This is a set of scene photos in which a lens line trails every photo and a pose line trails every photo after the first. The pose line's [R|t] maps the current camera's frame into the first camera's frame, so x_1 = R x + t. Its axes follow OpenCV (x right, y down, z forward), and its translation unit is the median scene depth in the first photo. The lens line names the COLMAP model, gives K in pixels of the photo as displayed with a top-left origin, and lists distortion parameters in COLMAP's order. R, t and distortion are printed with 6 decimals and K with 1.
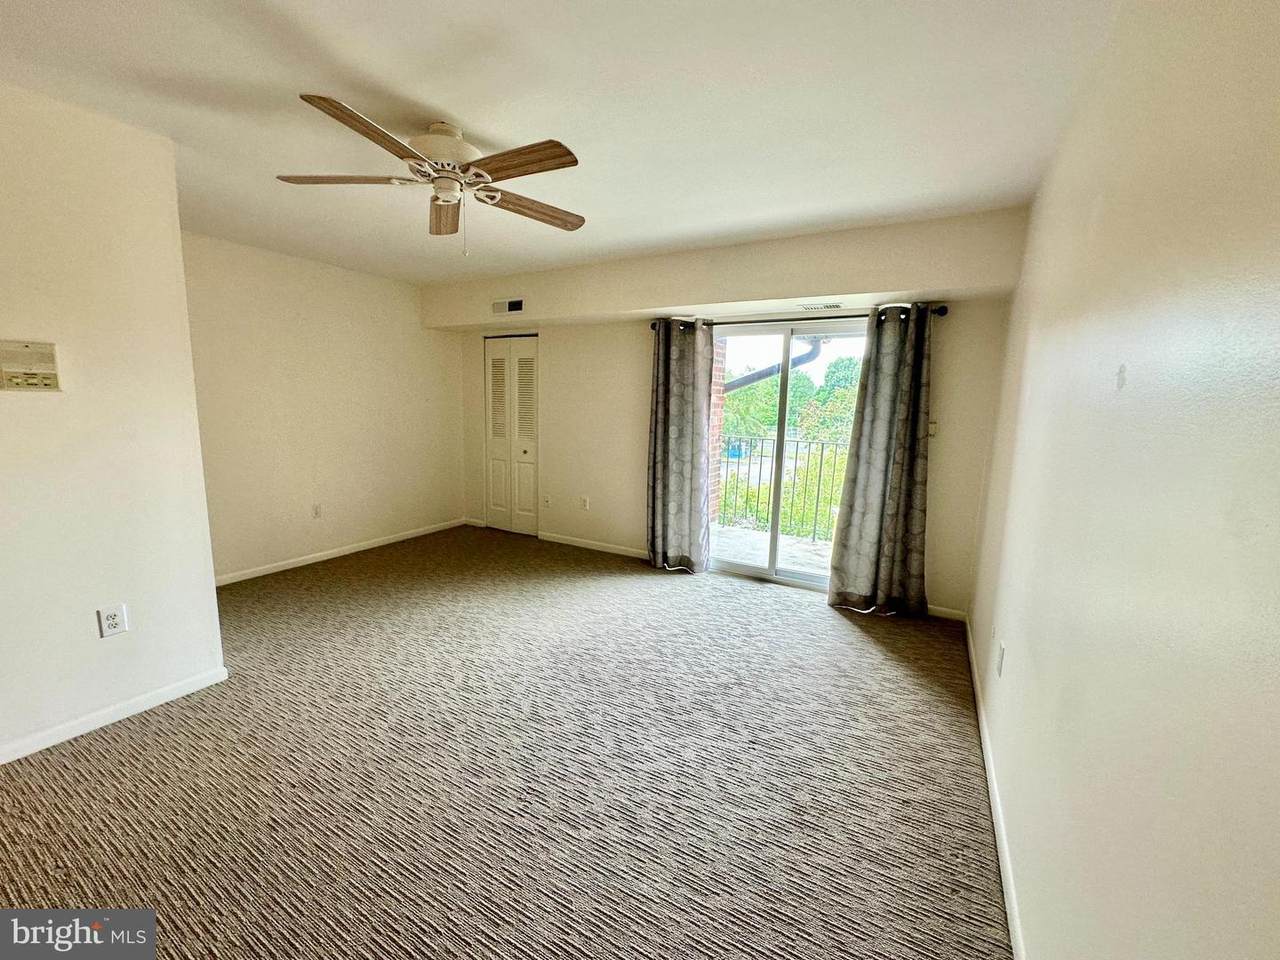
lens RADIAL K [[512.8, 0, 639.8], [0, 512.8, 478.3], [0, 0, 1]] dist [-0.001617, 0.000320]
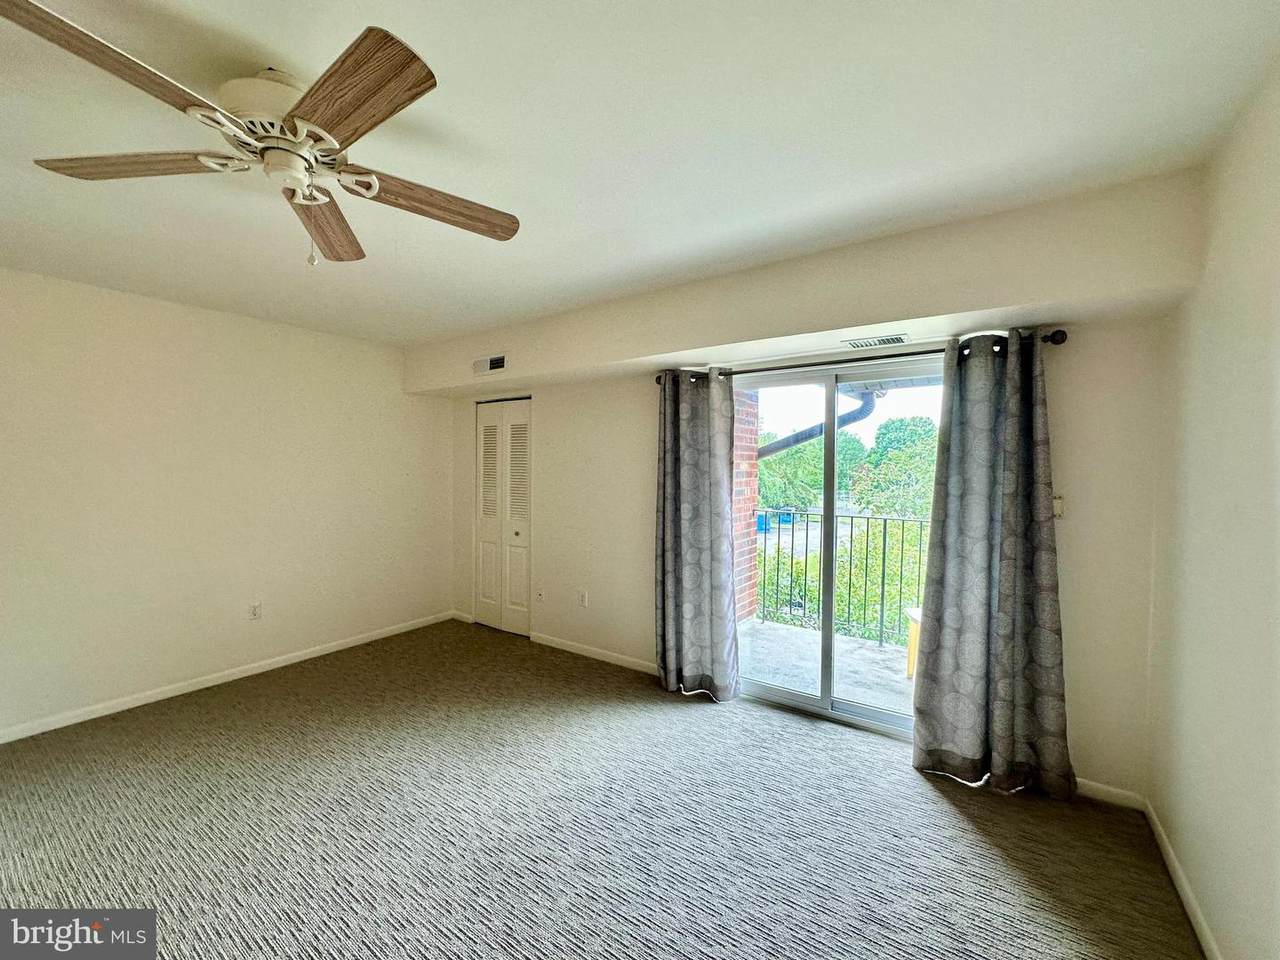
lens RADIAL K [[512.8, 0, 639.8], [0, 512.8, 478.2], [0, 0, 1]] dist [-0.001617, 0.000320]
pose [[0.995767, -0.018310, -0.090075, 0.078956], [0.006604, 0.991679, -0.128568, -0.047885], [0.091680, 0.127428, 0.987602, 0.262658]]
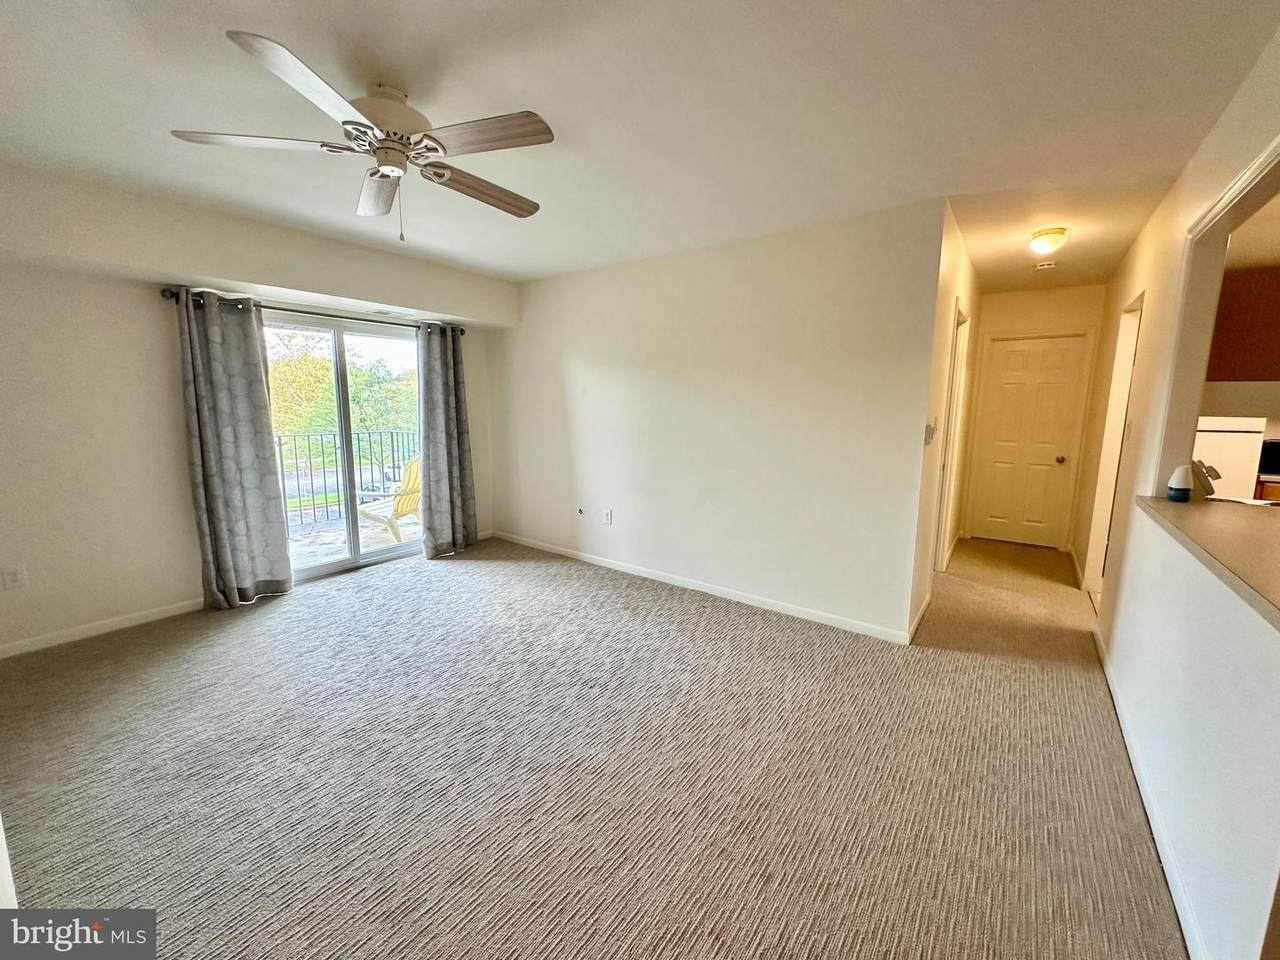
lens RADIAL K [[512.8, 0, 635.7], [0, 512.8, 478.2], [0, 0, 1]] dist [-0.001617, 0.000320]
pose [[0.130490, -0.171746, 0.976461, -0.764104], [0.143979, 0.977724, 0.152728, -0.064056], [-0.980940, 0.120660, 0.152311, 0.311379]]
